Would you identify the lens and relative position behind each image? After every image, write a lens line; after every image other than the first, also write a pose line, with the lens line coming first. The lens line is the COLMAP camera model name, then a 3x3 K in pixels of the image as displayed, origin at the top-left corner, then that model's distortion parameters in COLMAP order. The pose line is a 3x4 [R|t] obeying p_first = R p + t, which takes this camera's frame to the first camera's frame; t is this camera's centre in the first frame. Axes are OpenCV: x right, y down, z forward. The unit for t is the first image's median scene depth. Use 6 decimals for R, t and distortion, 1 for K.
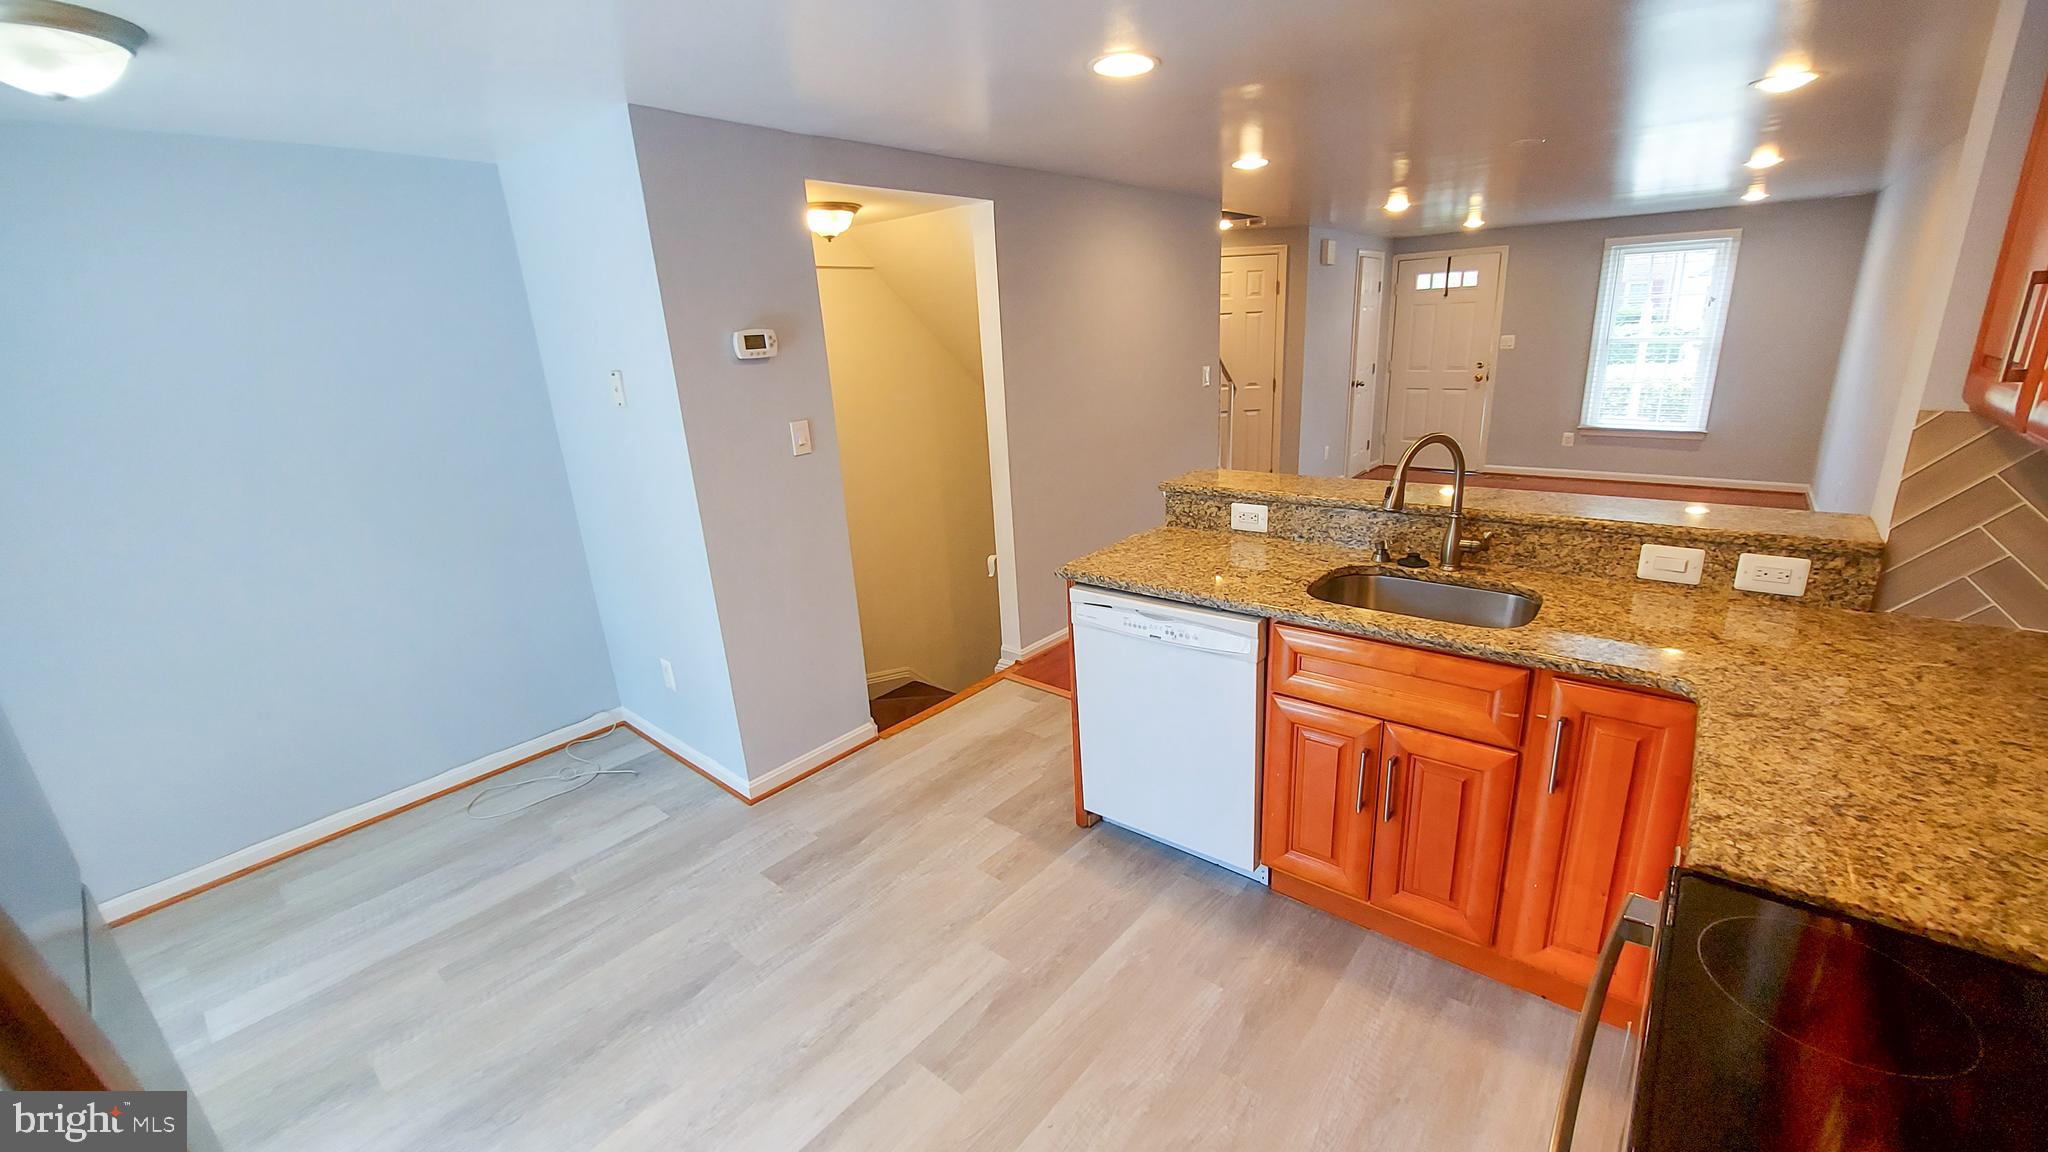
lens RADIAL K [[818.5, 0, 1039.0], [0, 818.5, 589.0], [0, 0, 1]] dist [-0.022680, 0.001494]
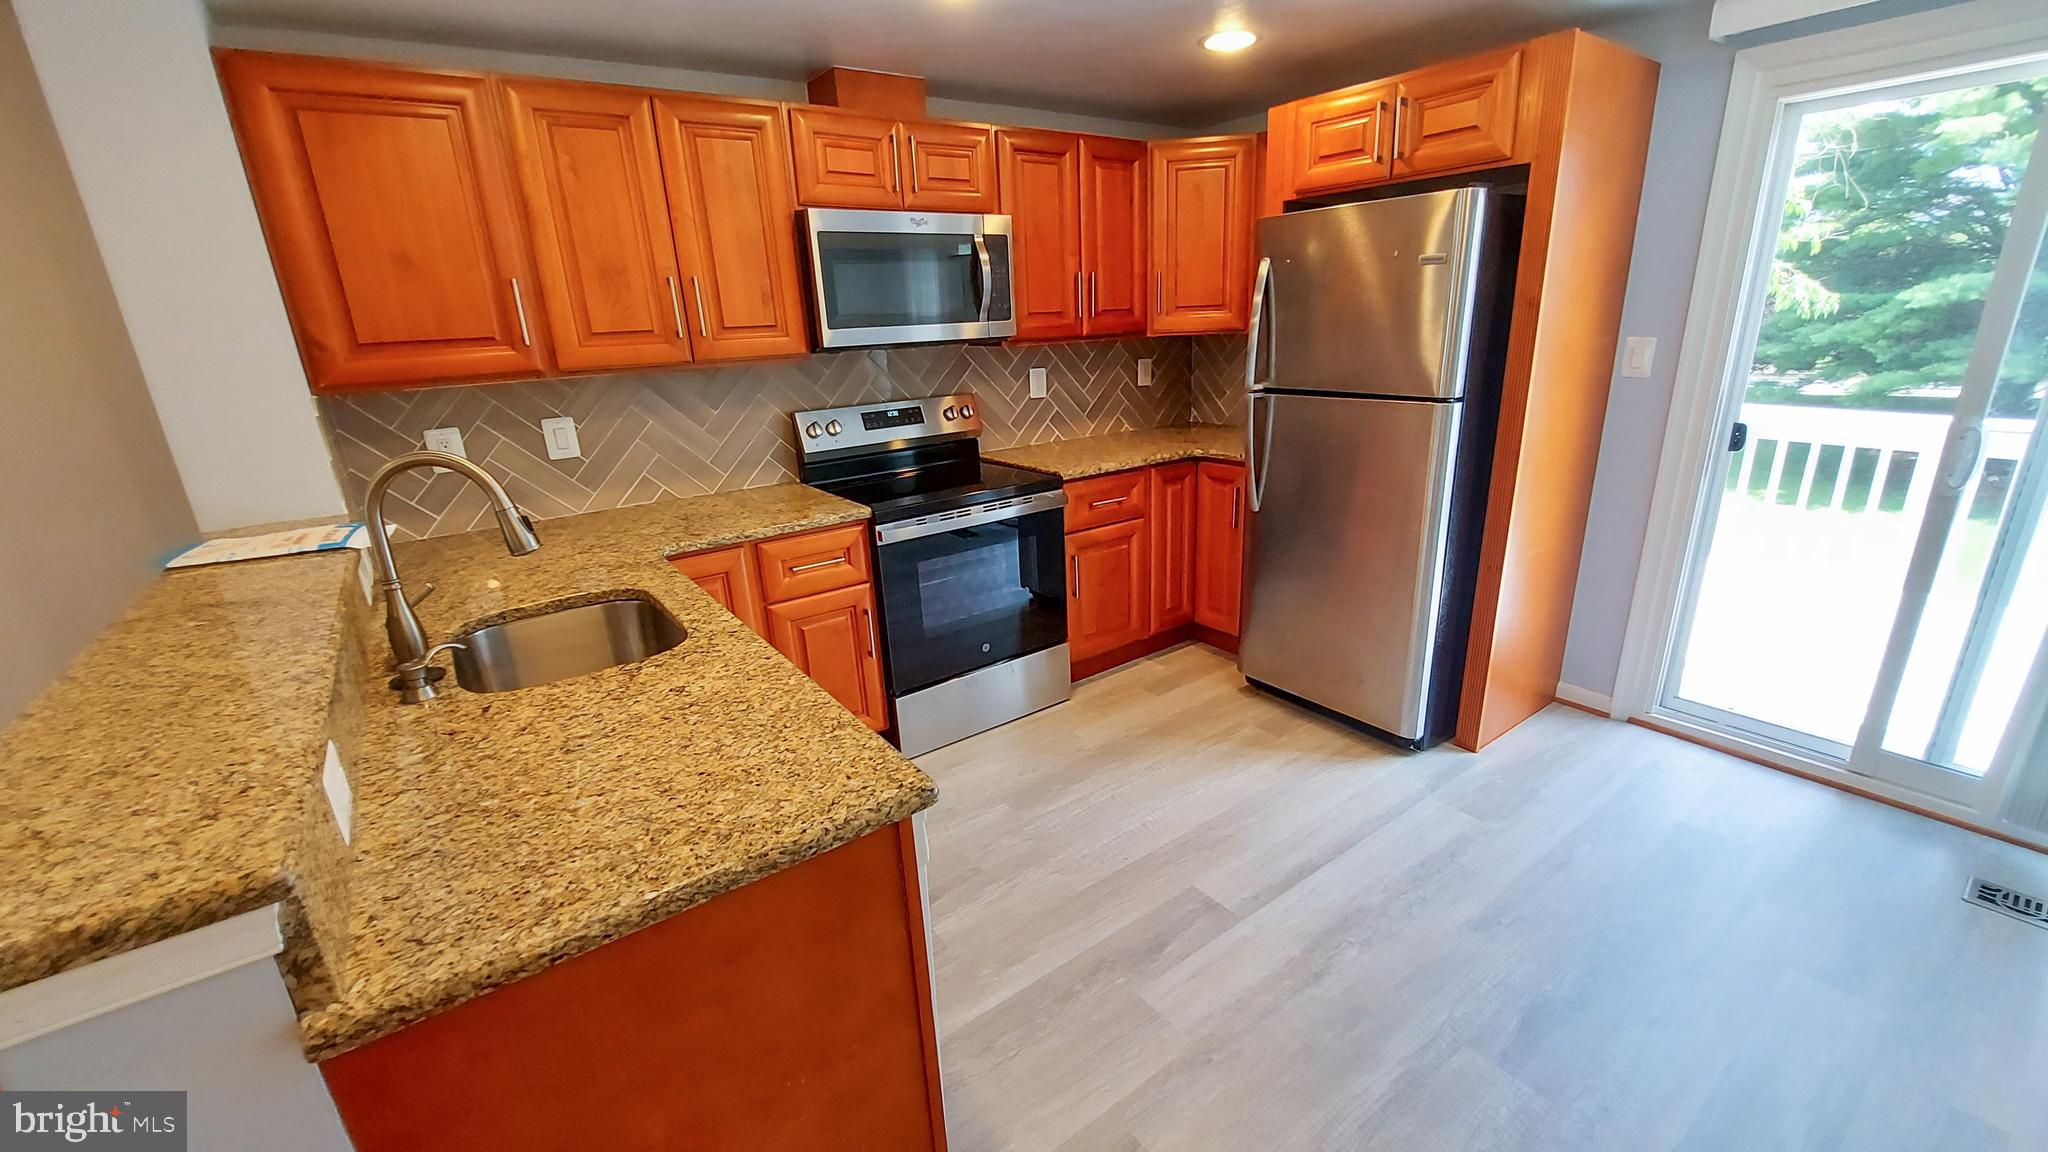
lens RADIAL K [[818.5, 0, 1038.5], [0, 818.5, 583.5], [0, 0, 1]] dist [-0.022680, 0.001494]
pose [[-0.964505, 0.007086, 0.263968, -0.134647], [0.160511, 0.809497, 0.564757, -0.316405], [-0.209679, 0.587081, -0.781902, 1.176425]]
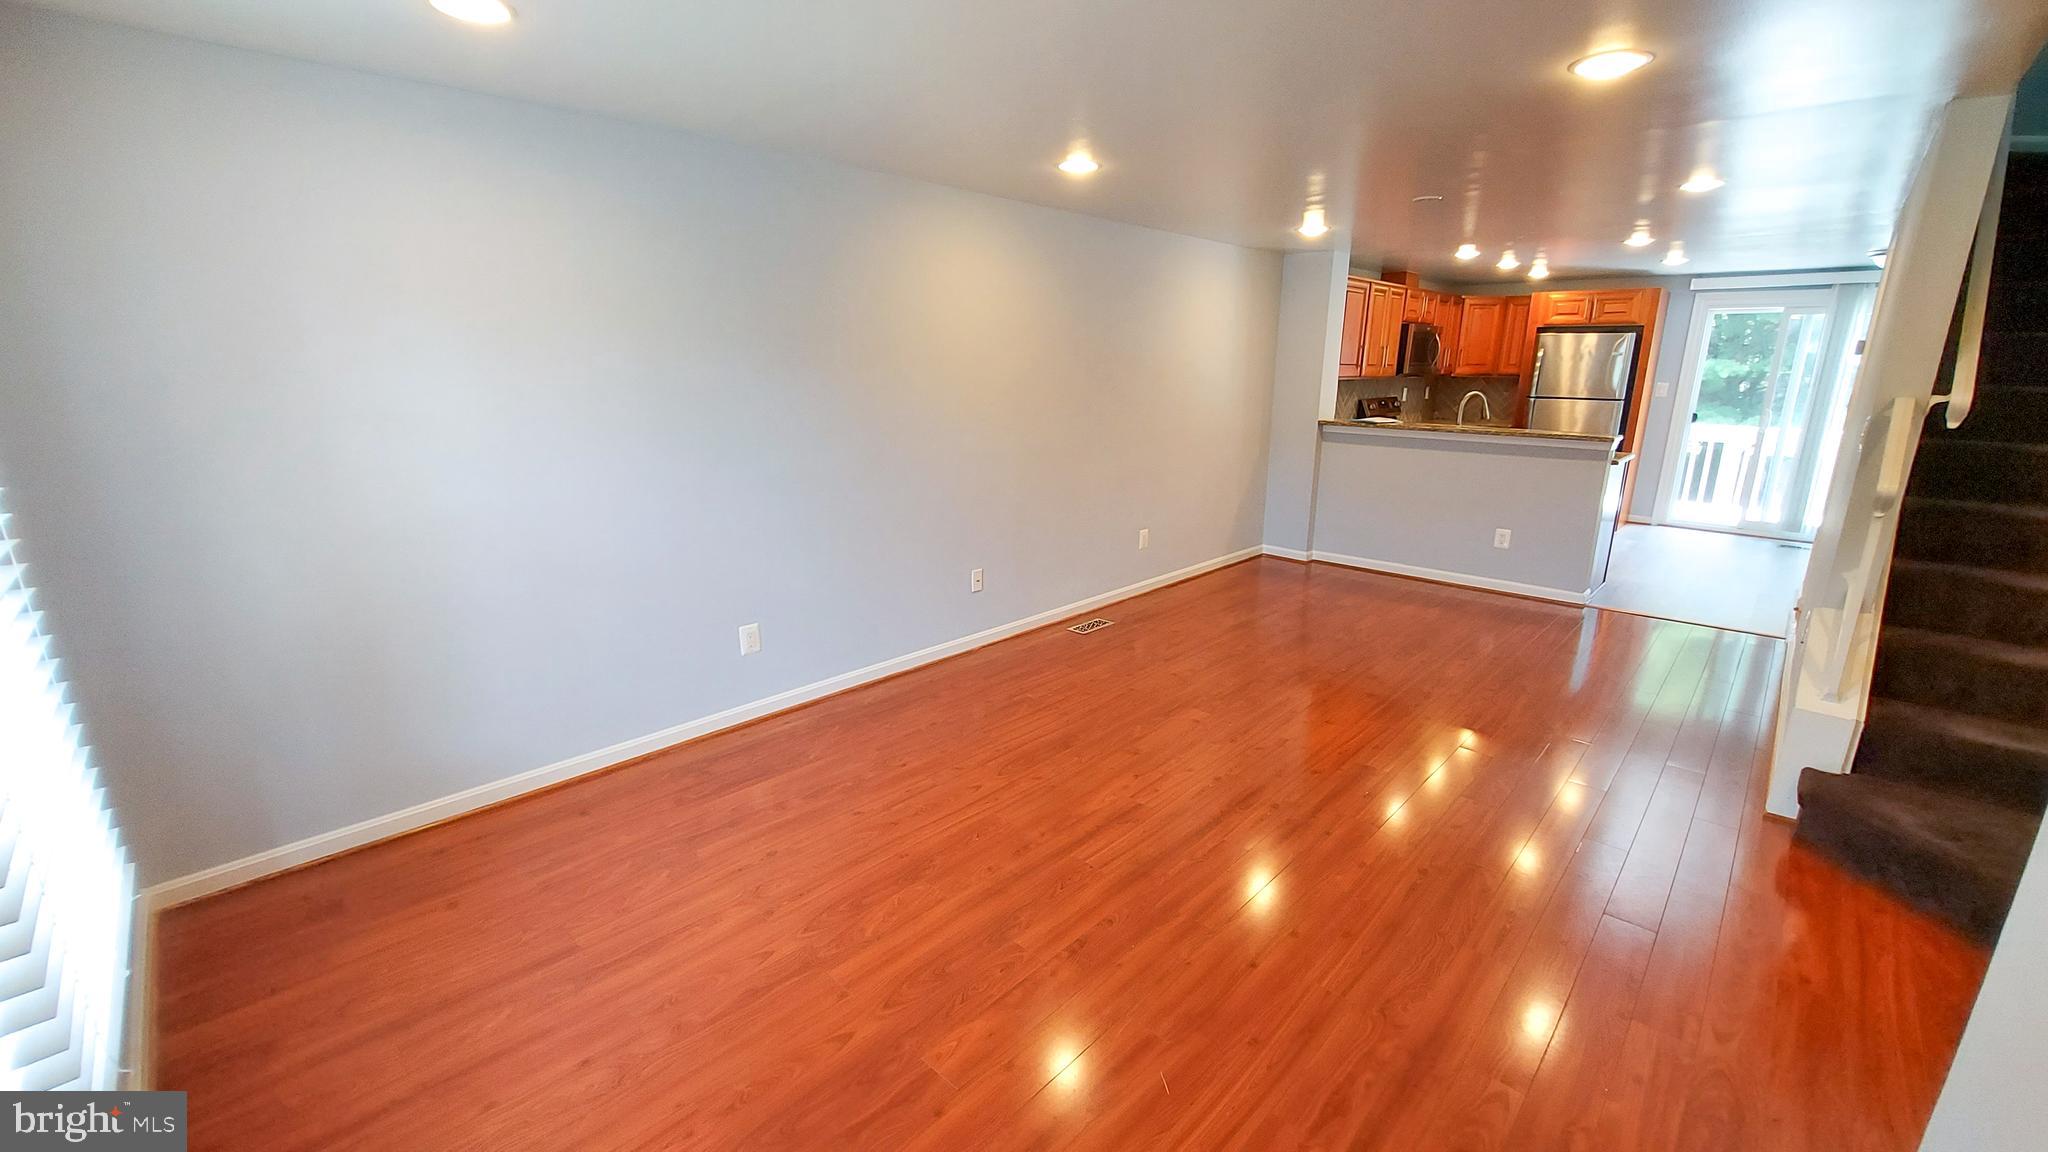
lens RADIAL K [[818.5, 0, 1016.8], [0, 818.5, 580.4], [0, 0, 1]] dist [-0.022680, 0.001494]
pose [[-0.995723, 0.028389, 0.087924, 1.435088], [0.071171, 0.842500, 0.533973, -0.968636], [-0.058917, 0.537947, -0.840917, 2.950593]]
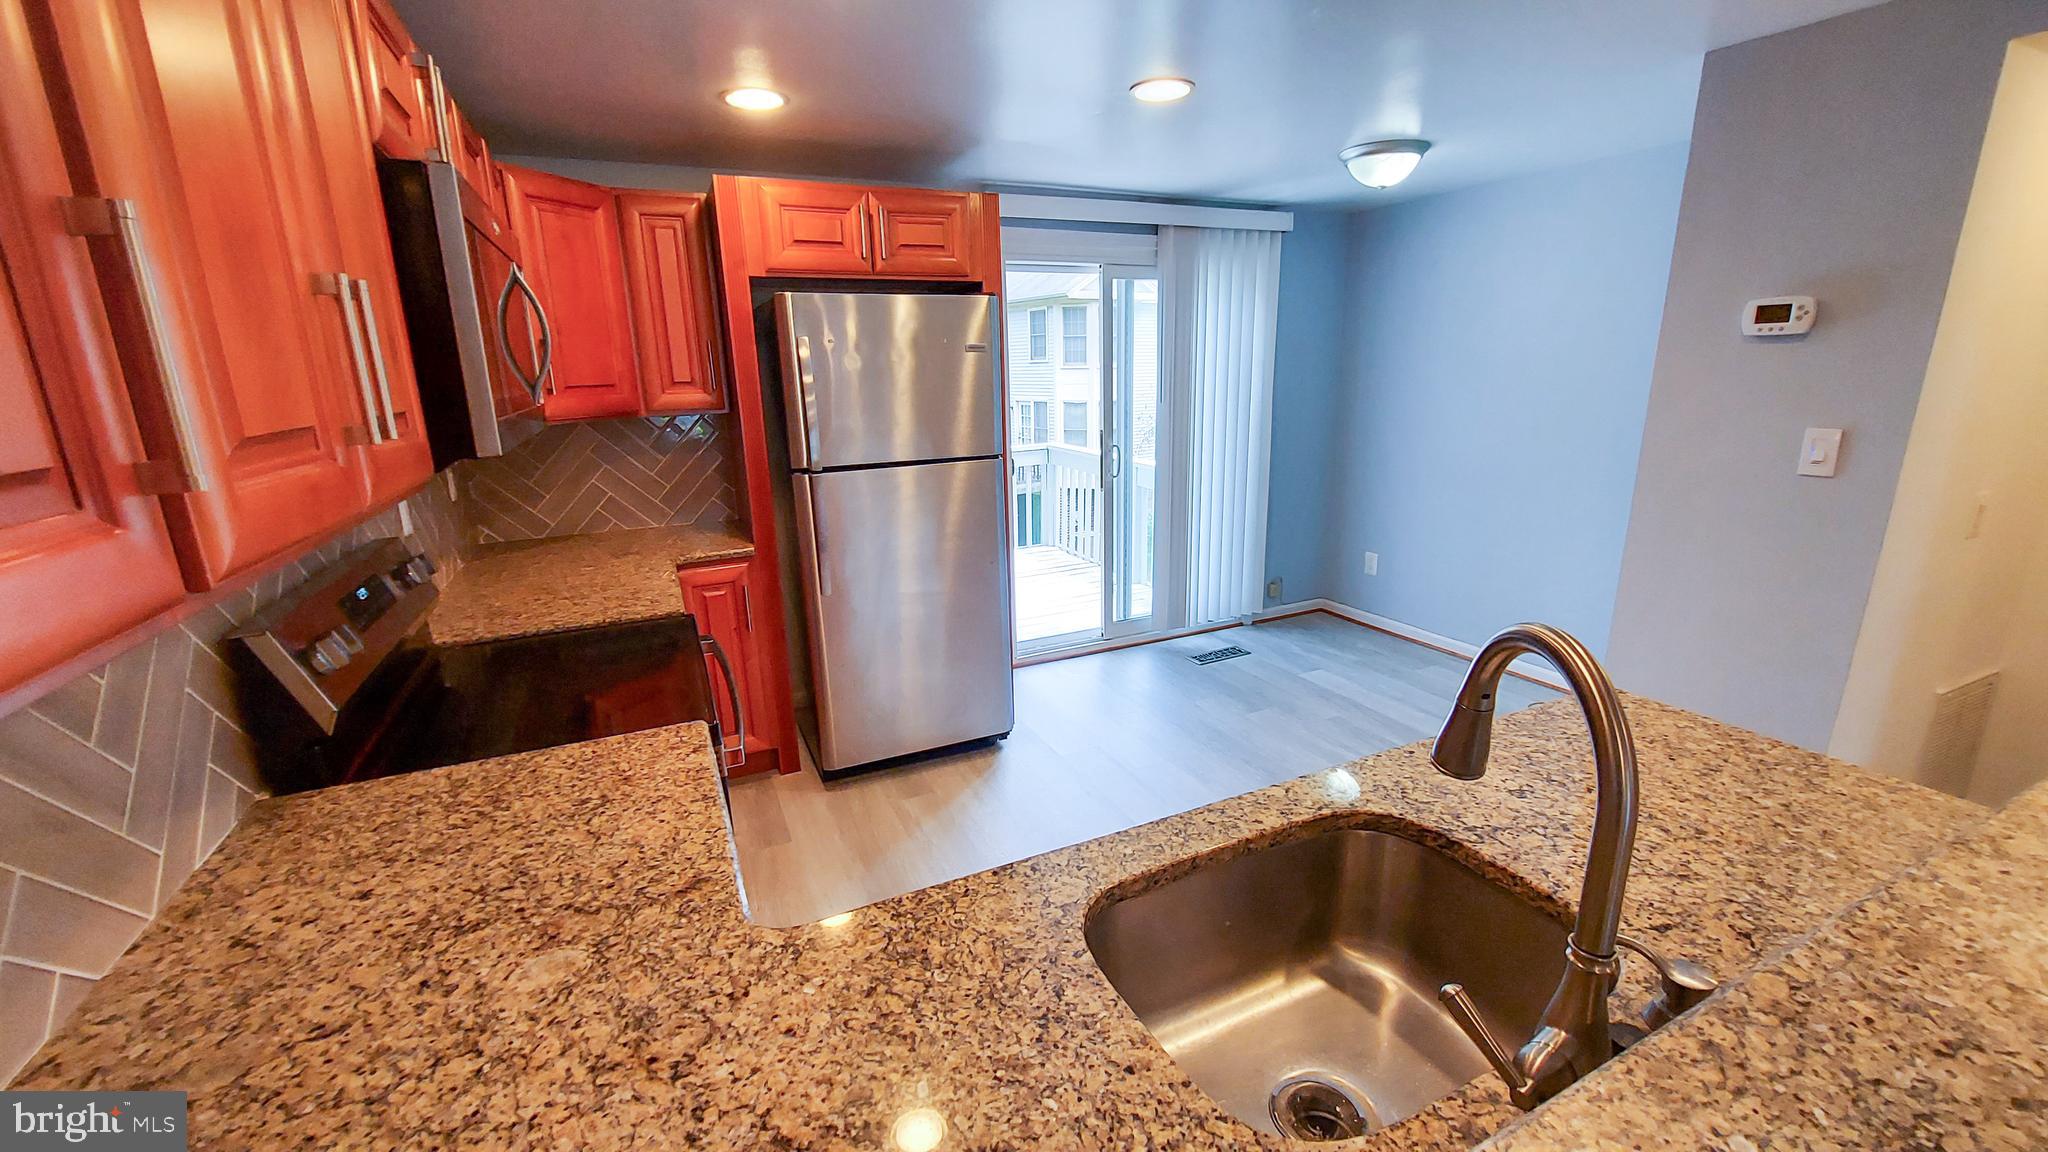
lens RADIAL K [[818.5, 0, 1027.5], [0, 818.5, 590.4], [0, 0, 1]] dist [-0.022680, 0.001494]
pose [[-0.434708, 0.297588, -0.849983, 0.674012], [-0.231941, 0.874990, 0.424966, -0.234479], [0.870191, 0.381882, -0.311342, 0.728934]]
